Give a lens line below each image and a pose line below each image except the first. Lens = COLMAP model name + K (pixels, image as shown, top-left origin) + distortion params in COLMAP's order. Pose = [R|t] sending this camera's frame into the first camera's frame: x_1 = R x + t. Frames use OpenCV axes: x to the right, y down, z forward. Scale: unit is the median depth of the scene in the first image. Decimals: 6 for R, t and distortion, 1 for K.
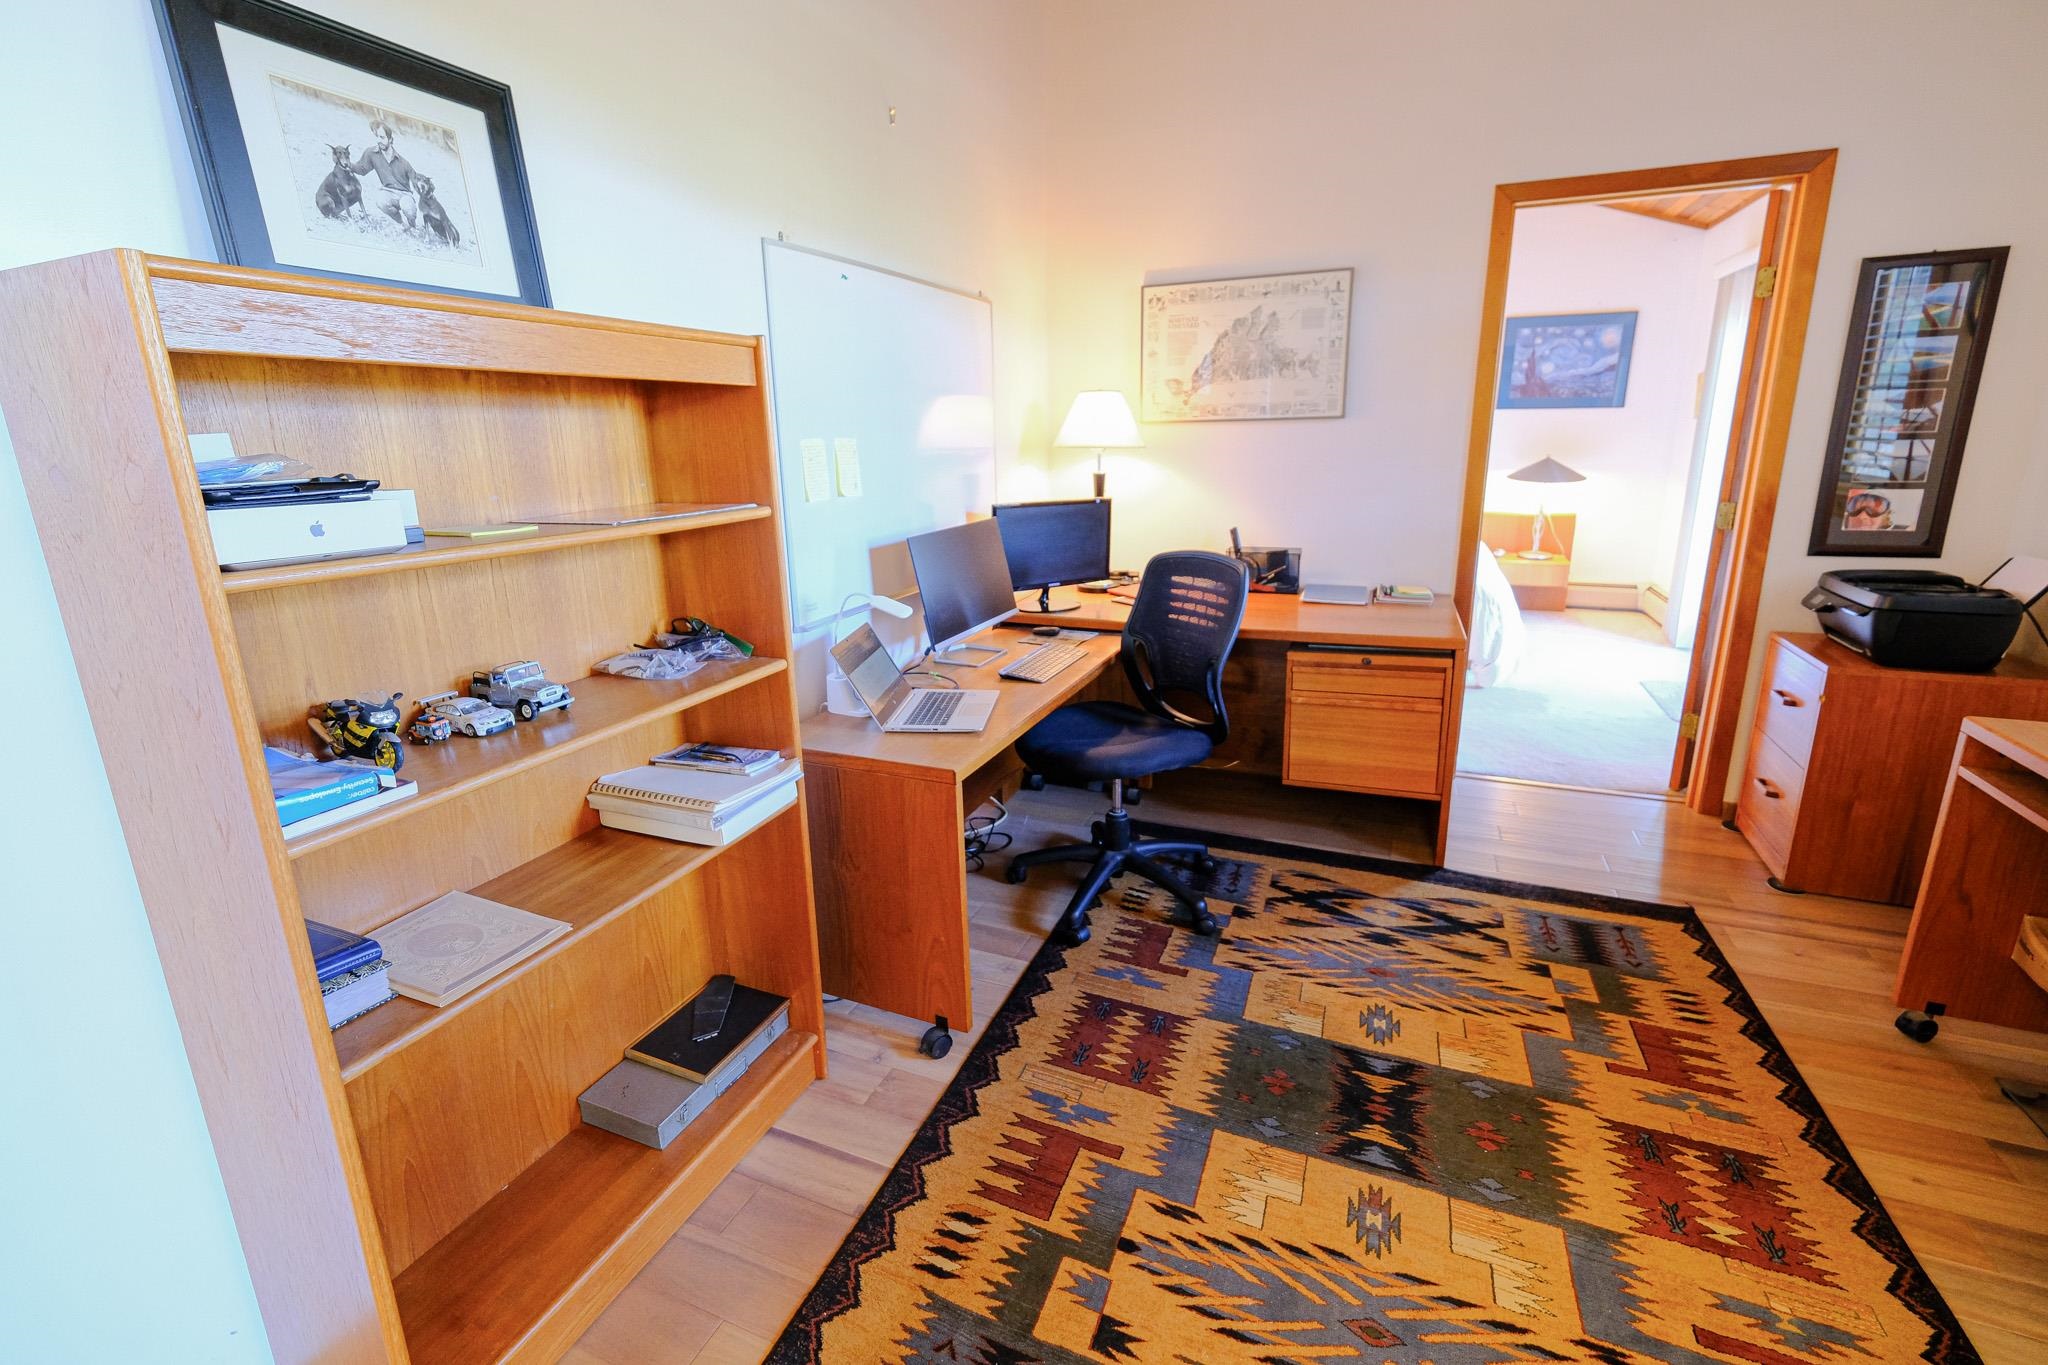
lens RADIAL K [[888.8, 0, 1010.8], [0, 888.8, 655.0], [0, 0, 1]] dist [-0.003916, 0.000325]
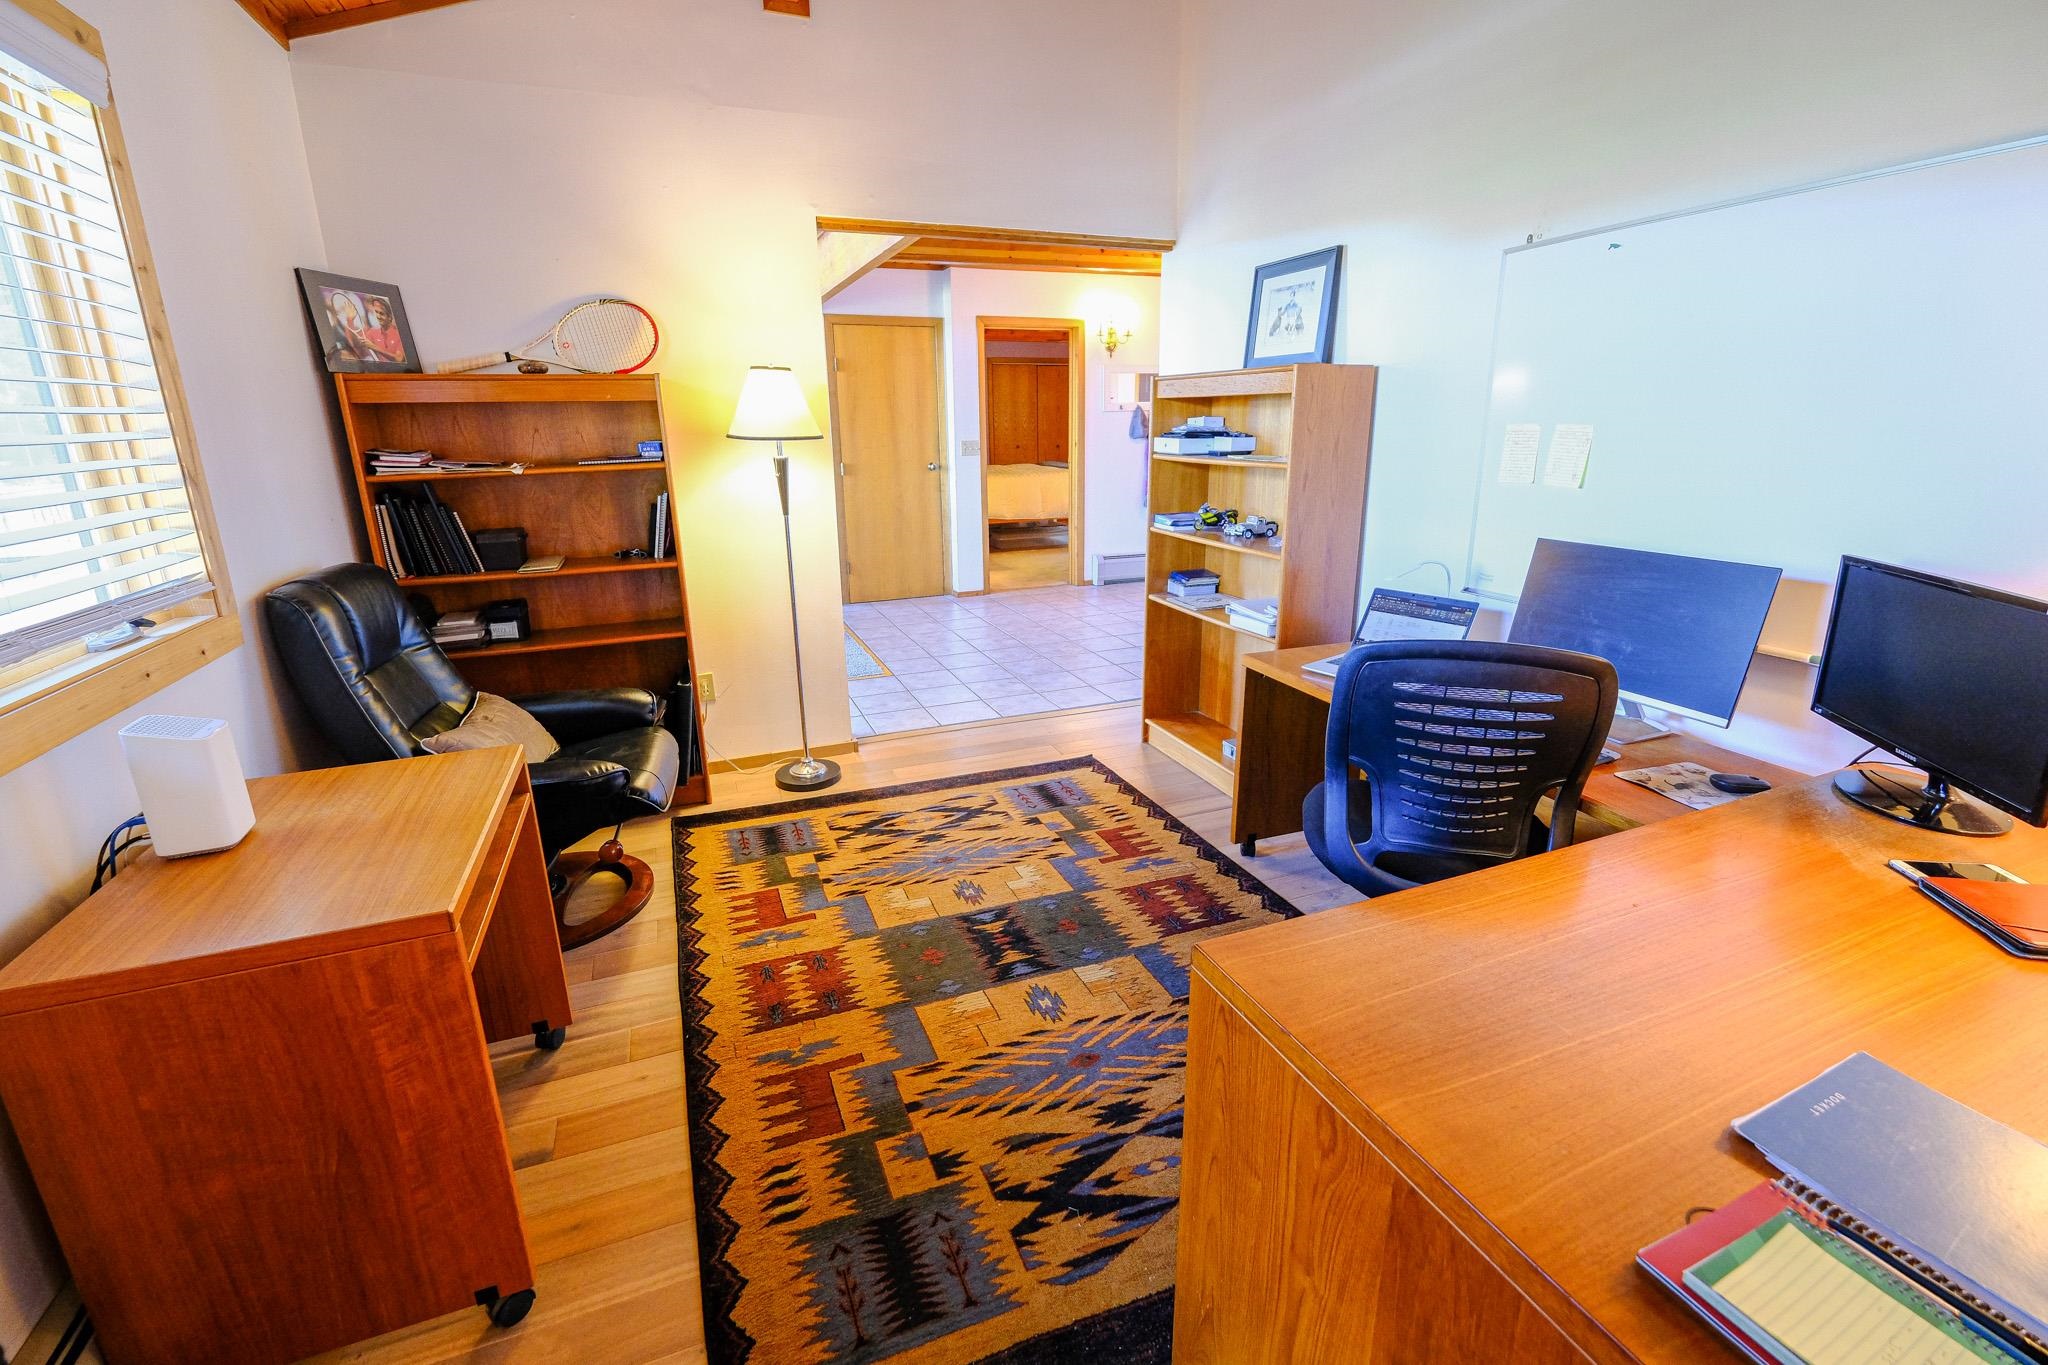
lens RADIAL K [[888.8, 0, 1023.5], [0, 888.8, 673.8], [0, 0, 1]] dist [-0.003916, 0.000325]
pose [[-0.707418, 0.224154, -0.670309, 1.185740], [-0.143290, 0.883201, 0.446569, -0.446082], [0.692118, 0.411960, -0.592674, 1.629921]]
